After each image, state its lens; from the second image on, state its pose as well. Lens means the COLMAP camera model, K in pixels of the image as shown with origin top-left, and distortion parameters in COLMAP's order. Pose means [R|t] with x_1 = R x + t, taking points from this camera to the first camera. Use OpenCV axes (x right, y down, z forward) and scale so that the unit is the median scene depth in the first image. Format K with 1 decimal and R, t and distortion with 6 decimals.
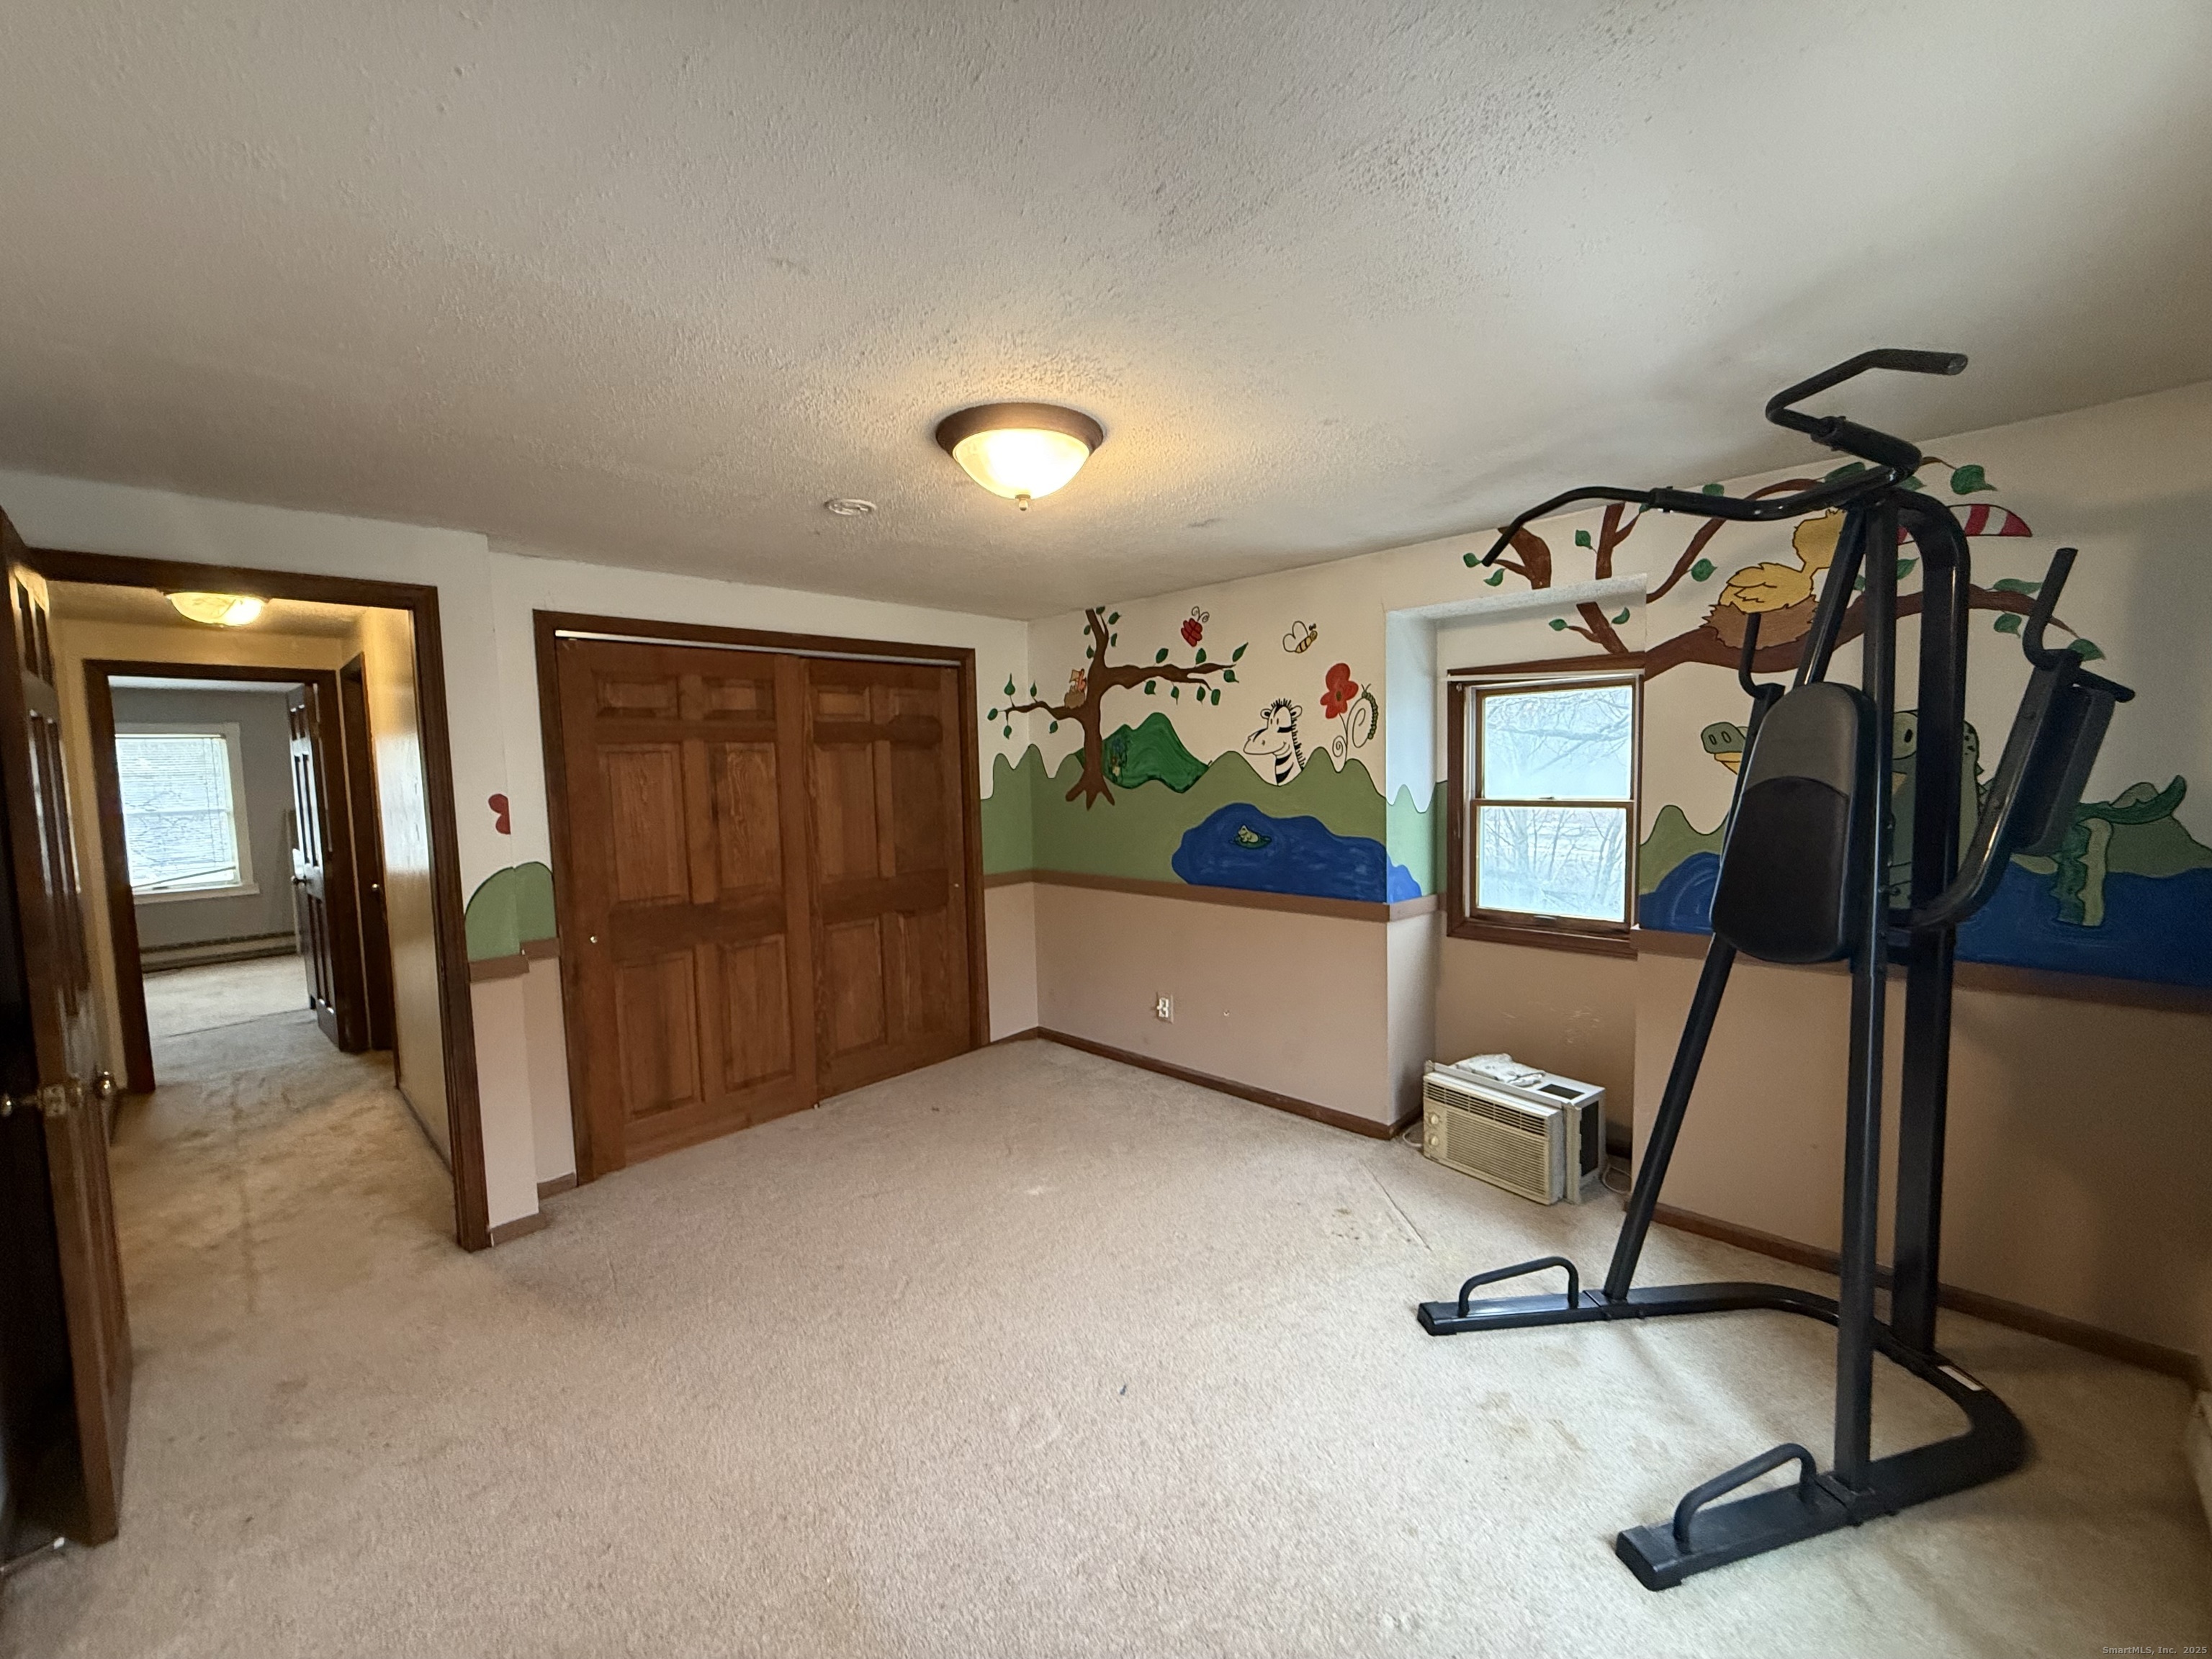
lens RADIAL K [[872.7, 0, 1110.9], [0, 872.7, 828.9], [0, 0, 1]] dist [0.001271, 0.000075]
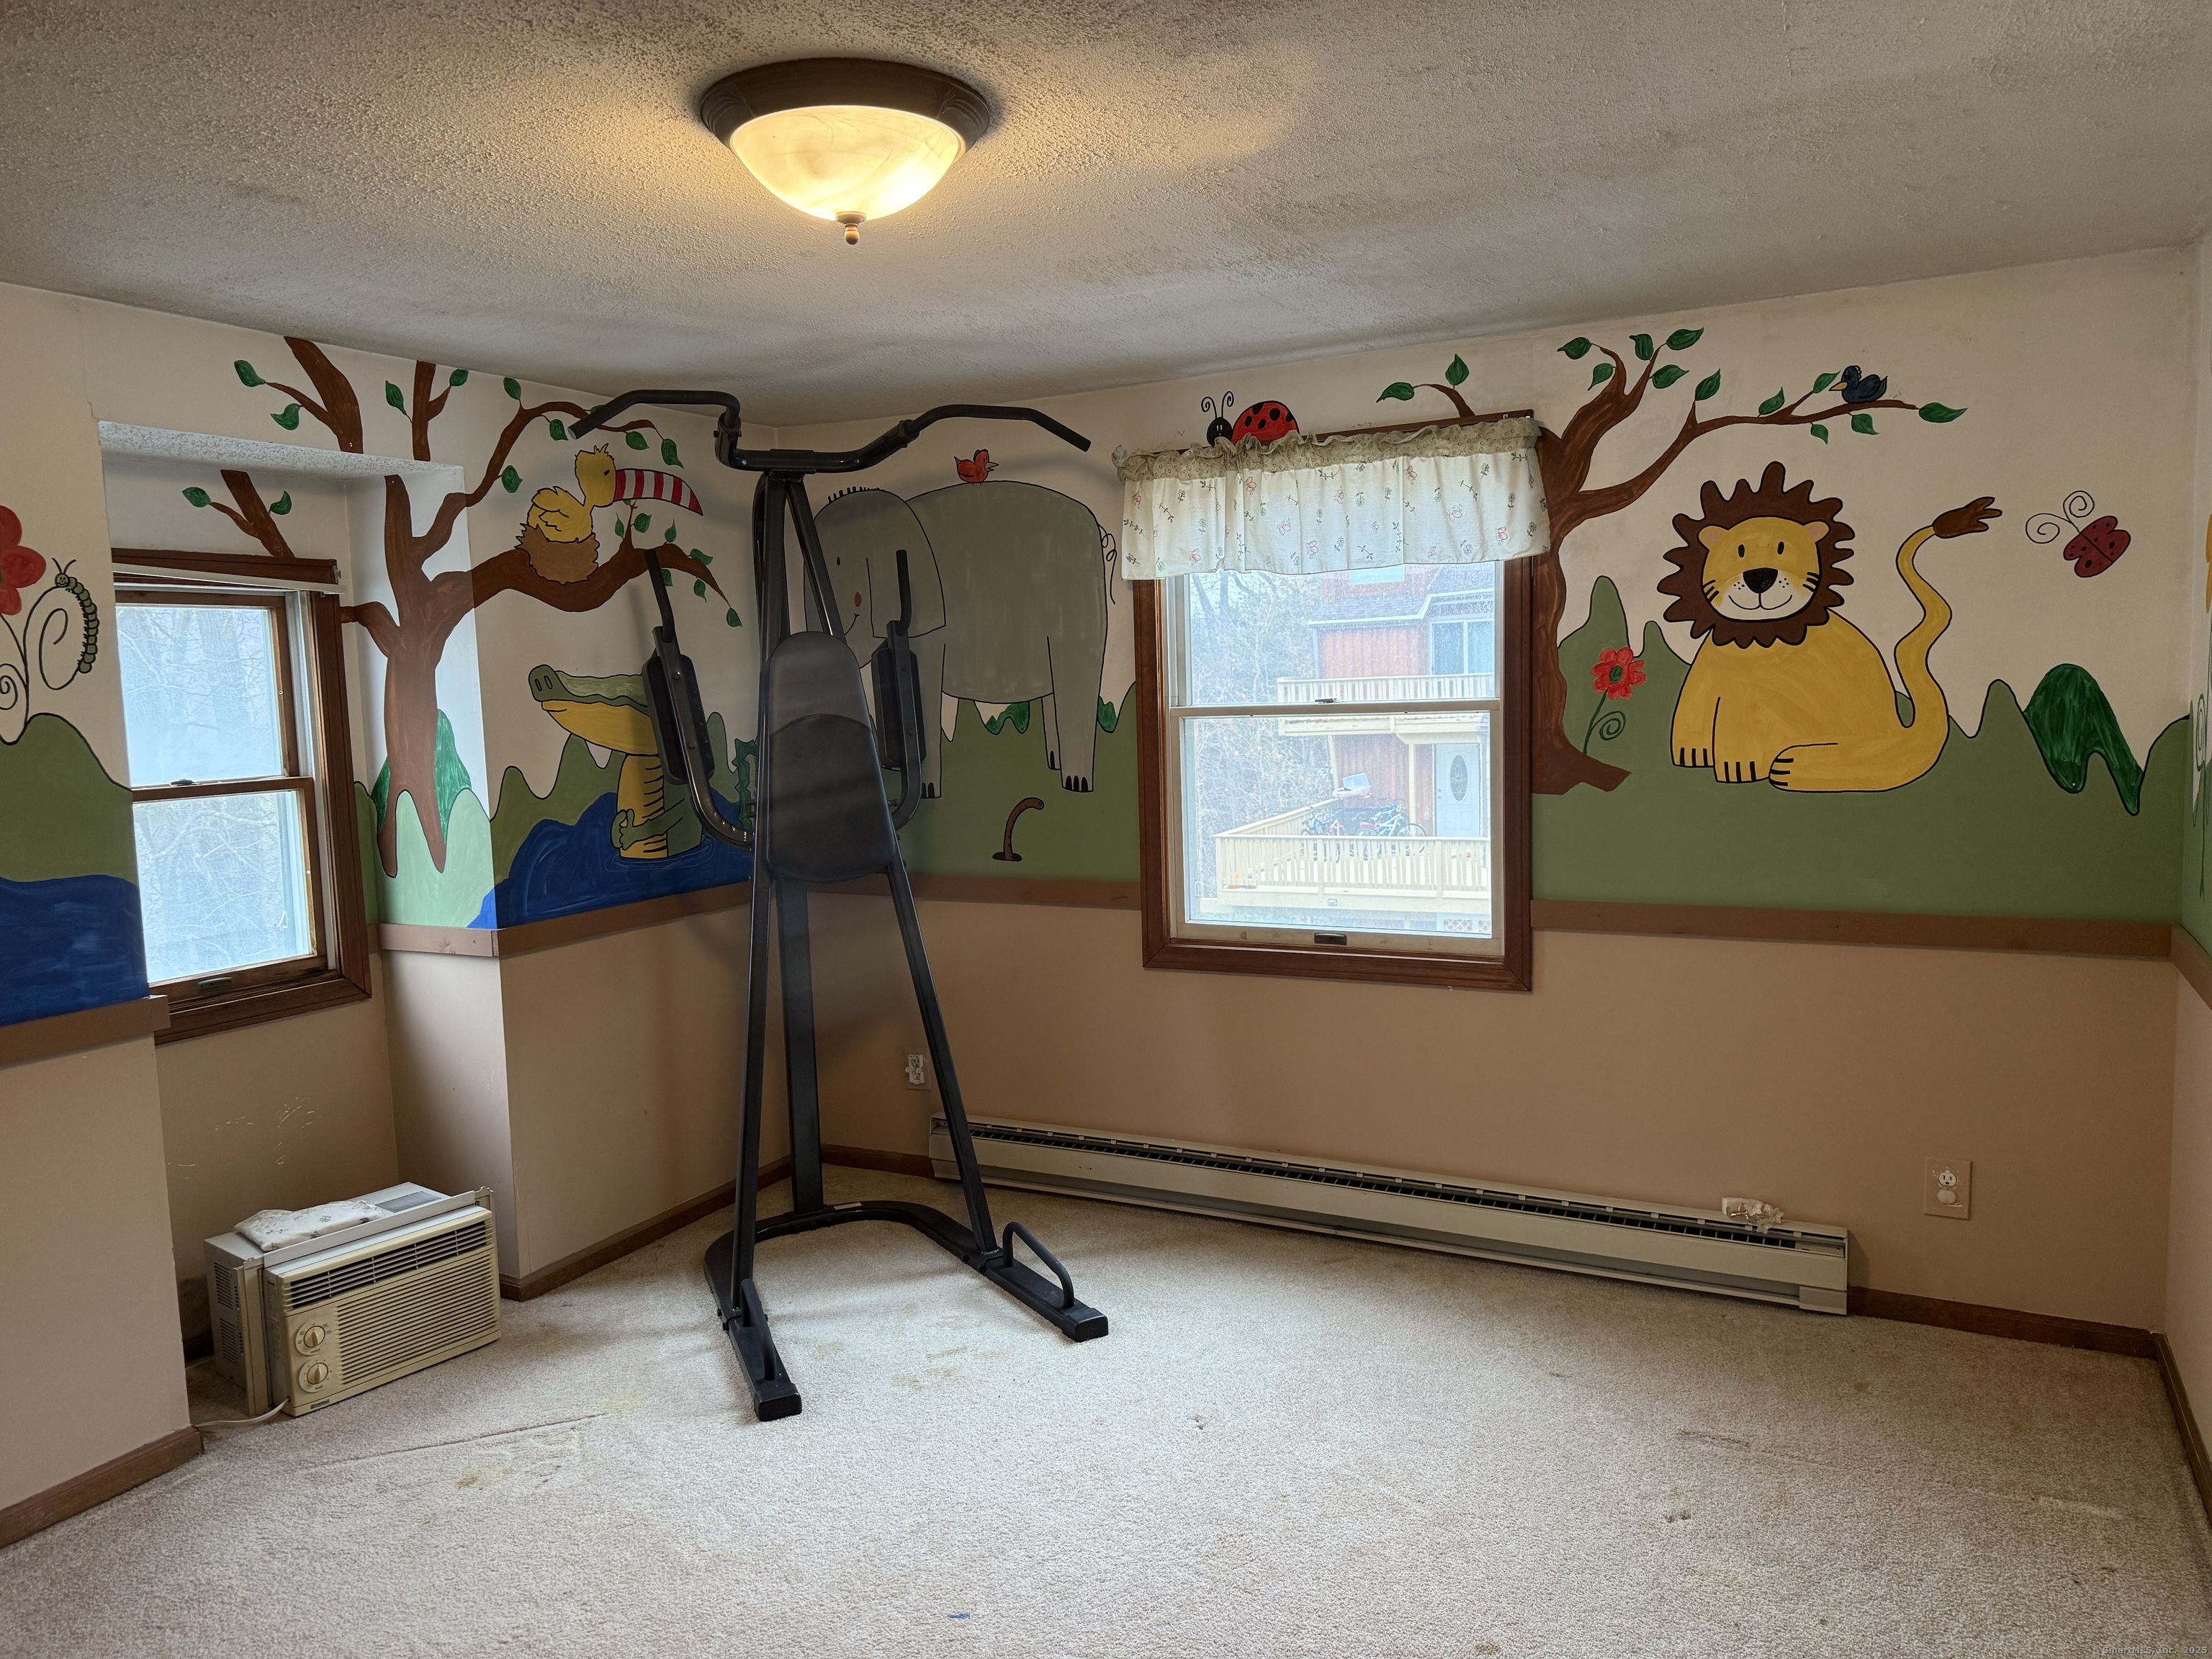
lens RADIAL K [[1538.4, 0, 1108.0], [0, 1538.4, 827.9], [0, 0, 1]] dist [-0.006428, -0.004457]
pose [[-0.285512, -0.059760, 0.956510, -0.796757], [0.108004, 0.989690, 0.094071, -0.041258], [-0.952270, 0.130165, -0.276114, 0.811555]]
